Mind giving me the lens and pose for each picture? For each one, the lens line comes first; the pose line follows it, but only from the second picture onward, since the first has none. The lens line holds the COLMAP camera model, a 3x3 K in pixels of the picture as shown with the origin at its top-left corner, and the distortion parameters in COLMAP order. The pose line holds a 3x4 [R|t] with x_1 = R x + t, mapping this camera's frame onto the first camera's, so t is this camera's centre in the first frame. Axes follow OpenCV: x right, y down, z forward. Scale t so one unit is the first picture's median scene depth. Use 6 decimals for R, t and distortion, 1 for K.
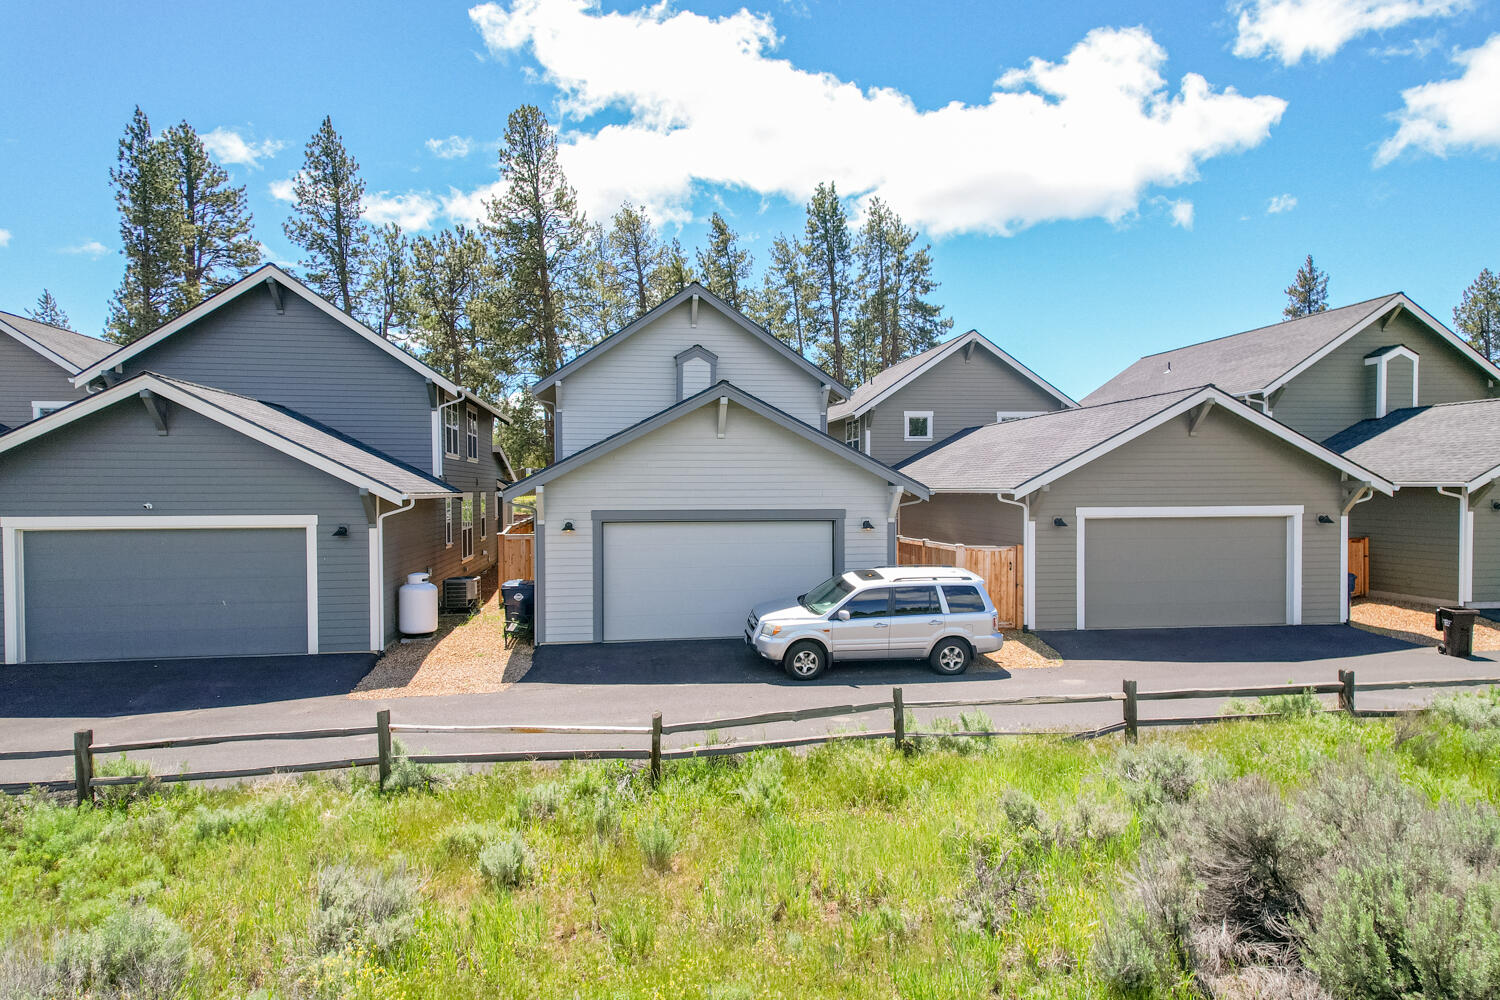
lens RADIAL K [[920.1, 0, 751.2], [0, 920.1, 498.0], [0, 0, 1]] dist [0.068887, -0.038841]
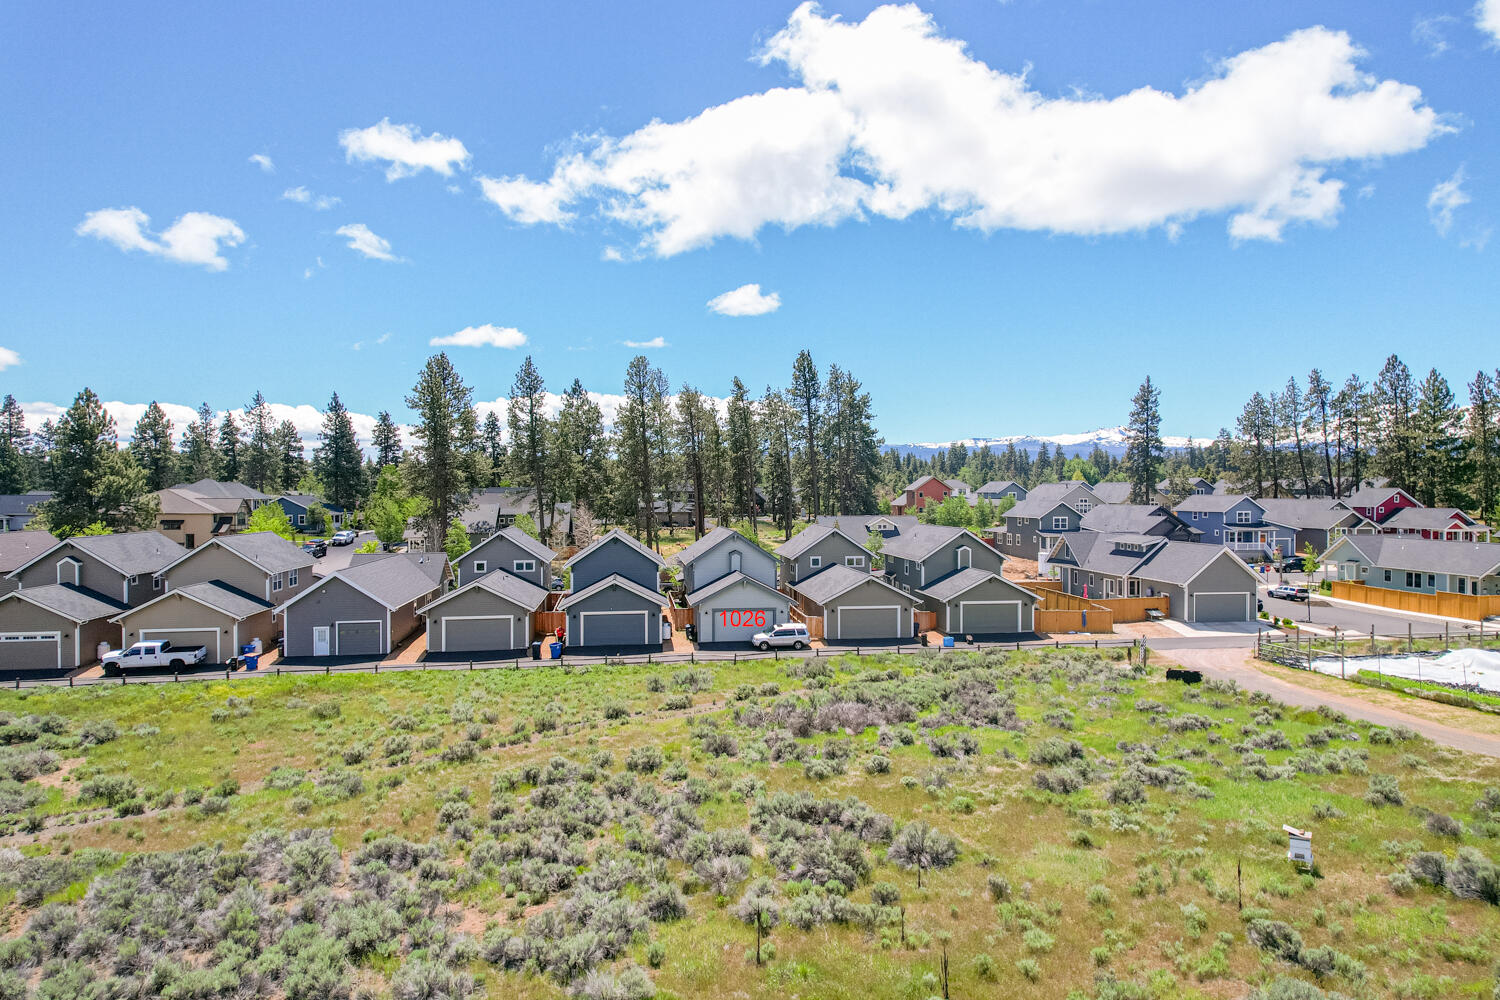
lens RADIAL K [[920.1, 0, 750.0], [0, 920.1, 496.7], [0, 0, 1]] dist [0.068887, -0.038841]
pose [[0.999923, 0.005463, -0.011128, 0.033492], [-0.005482, 0.999984, -0.001666, -0.460975], [0.011118, 0.001726, 0.999937, -2.964215]]
